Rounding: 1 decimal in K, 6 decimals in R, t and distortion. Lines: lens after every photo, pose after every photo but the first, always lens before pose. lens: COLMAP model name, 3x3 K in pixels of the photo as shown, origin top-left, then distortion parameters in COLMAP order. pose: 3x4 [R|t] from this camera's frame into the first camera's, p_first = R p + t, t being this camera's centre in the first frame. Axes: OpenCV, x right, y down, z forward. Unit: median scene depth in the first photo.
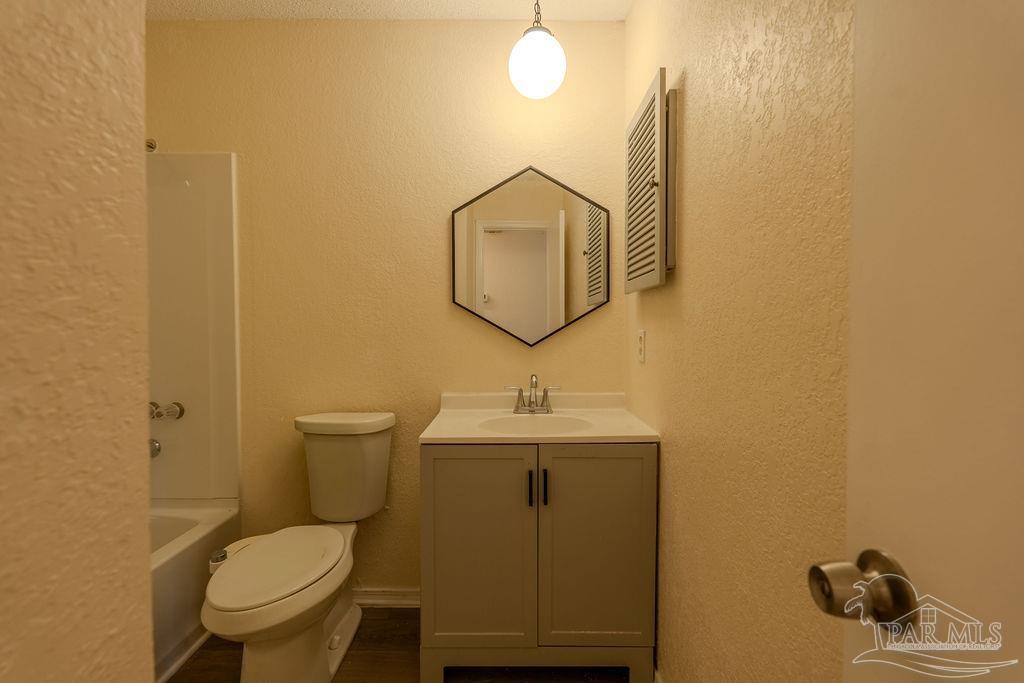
lens RADIAL K [[454.3, 0, 513.7], [0, 454.3, 341.4], [0, 0, 1]] dist [-0.003216, -0.000144]
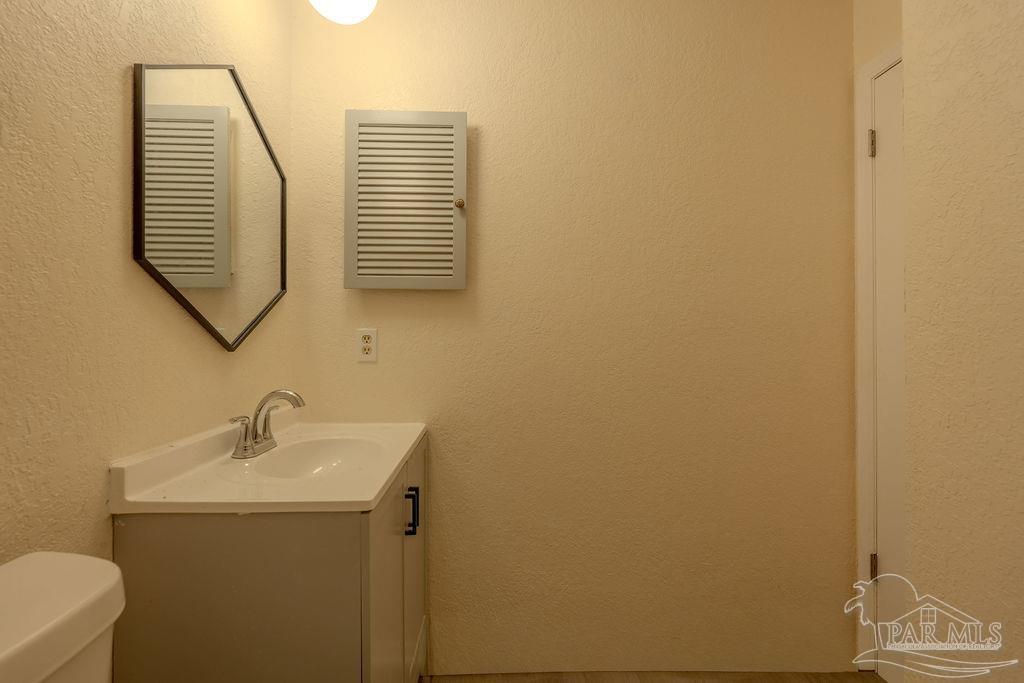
lens RADIAL K [[454.3, 0, 513.7], [0, 454.3, 341.4], [0, 0, 1]] dist [-0.003216, -0.000144]
pose [[-0.039075, -0.002843, 0.999232, -0.631556], [0.010102, 0.999944, 0.003240, 0.000816], [-0.999185, 0.010221, -0.039044, 0.657075]]
